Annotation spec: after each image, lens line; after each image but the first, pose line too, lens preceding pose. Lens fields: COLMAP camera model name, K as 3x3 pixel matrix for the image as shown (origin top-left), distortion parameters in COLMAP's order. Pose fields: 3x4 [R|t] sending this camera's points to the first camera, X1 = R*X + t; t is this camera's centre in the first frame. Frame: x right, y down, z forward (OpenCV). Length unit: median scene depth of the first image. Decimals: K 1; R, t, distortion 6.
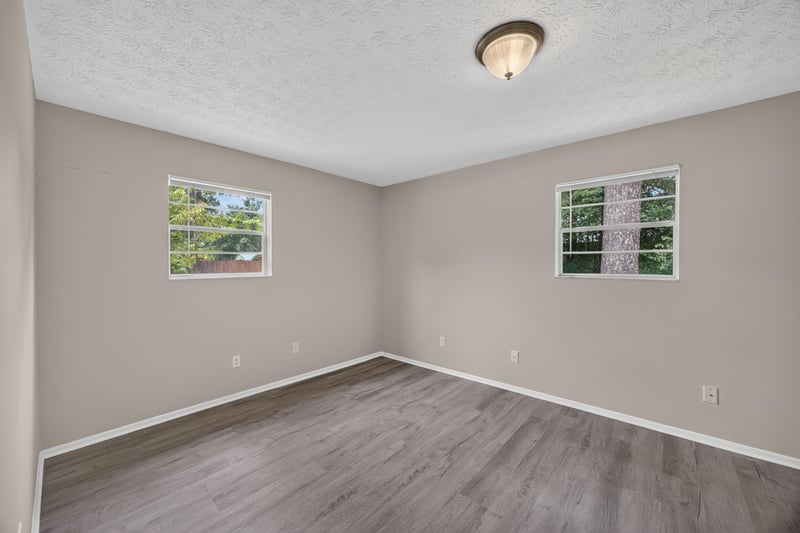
lens RADIAL K [[308.9, 0, 402.5], [0, 308.9, 266.5], [0, 0, 1]] dist [-0.019250, 0.003937]
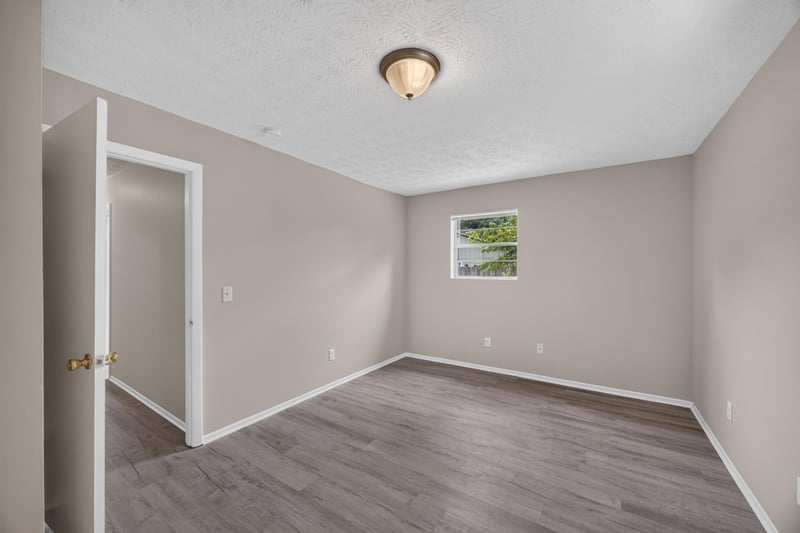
lens RADIAL K [[308.9, 0, 398.9], [0, 308.9, 270.3], [0, 0, 1]] dist [-0.019250, 0.003937]
pose [[0.139001, 0.006006, -0.990274, 0.850702], [-0.007470, 0.999960, 0.005017, -0.008534], [0.990264, 0.006700, 0.139040, 0.497345]]
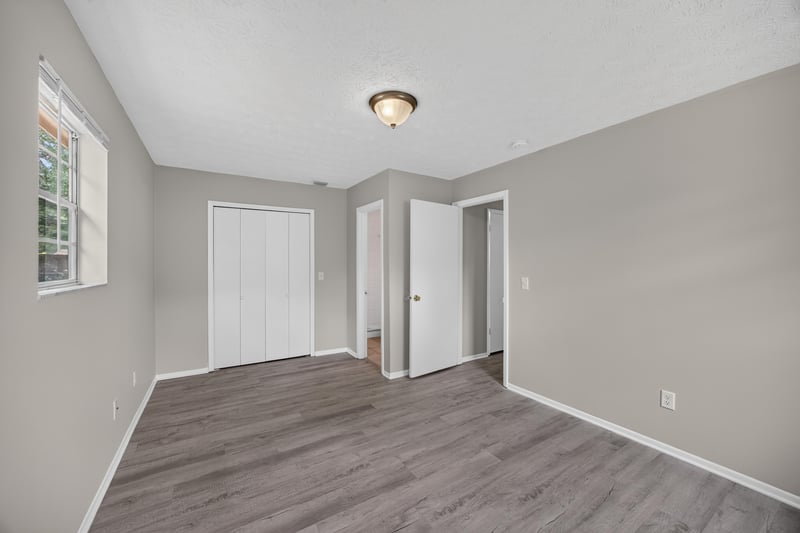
lens RADIAL K [[308.9, 0, 400.2], [0, 308.9, 265.4], [0, 0, 1]] dist [-0.019250, 0.003937]
pose [[-0.959357, -0.003348, 0.282177, -0.038870], [-0.000482, 0.999948, 0.010225, -0.007268], [-0.282196, 0.009673, -0.959308, 1.384423]]
